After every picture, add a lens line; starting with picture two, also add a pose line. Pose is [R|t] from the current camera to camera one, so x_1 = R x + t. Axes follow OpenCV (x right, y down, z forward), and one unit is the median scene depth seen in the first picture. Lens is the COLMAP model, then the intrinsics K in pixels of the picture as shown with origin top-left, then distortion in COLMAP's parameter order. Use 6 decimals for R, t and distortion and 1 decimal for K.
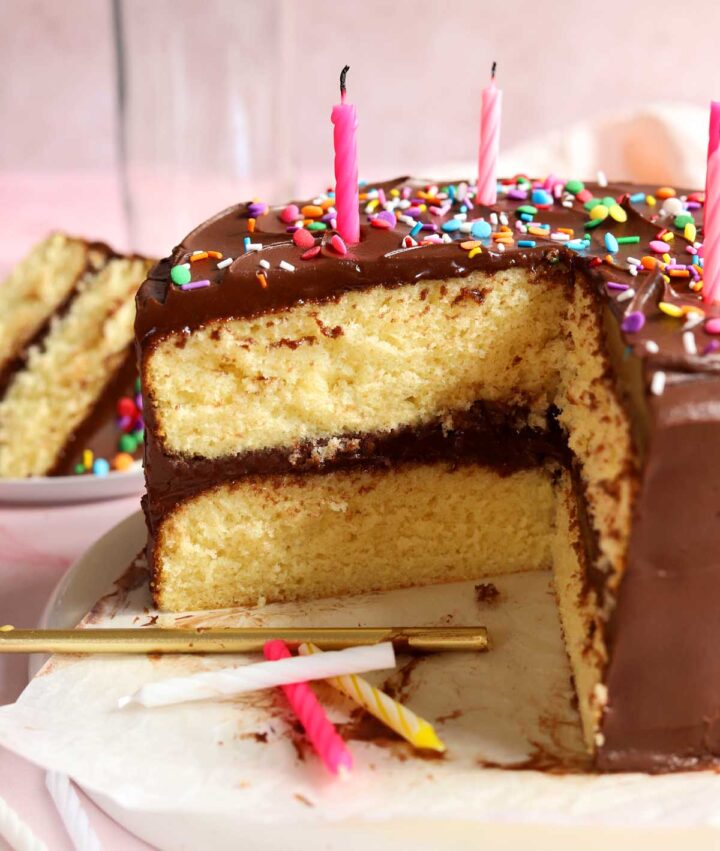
lens RADIAL K [[1824.3, 0, 358.0], [0, 1824.3, 425.5], [0, 0, 1]] dist [-0.159929, 0.000000]
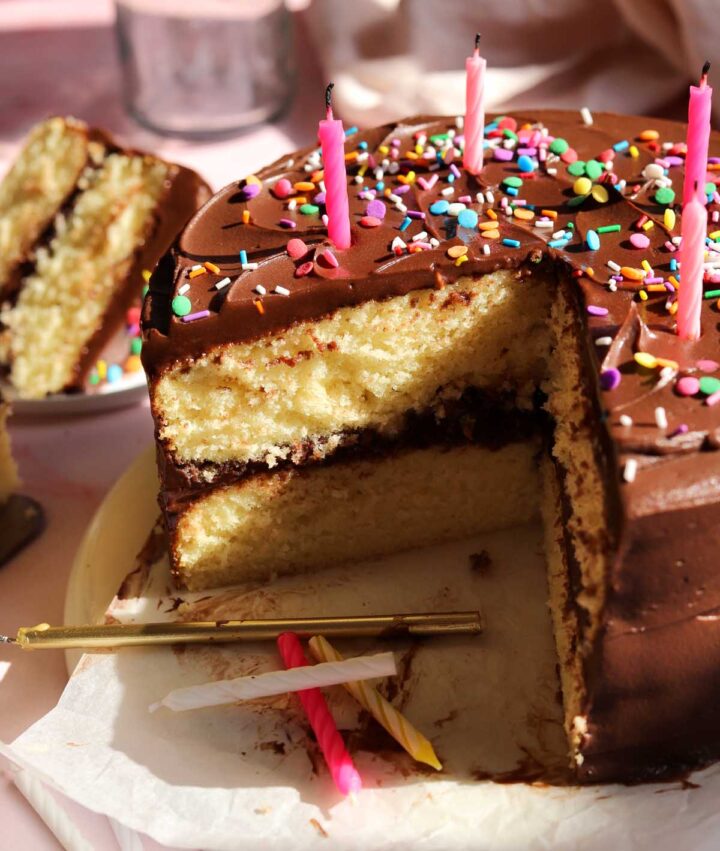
lens RADIAL K [[1824.3, 0, 361.8], [0, 1824.3, 424.7], [0, 0, 1]] dist [-0.159929, 0.000000]
pose [[0.999311, -0.035653, -0.010275, 0.014499], [0.037078, 0.969887, 0.240715, -0.256013], [0.001383, -0.240930, 0.970541, -0.034780]]
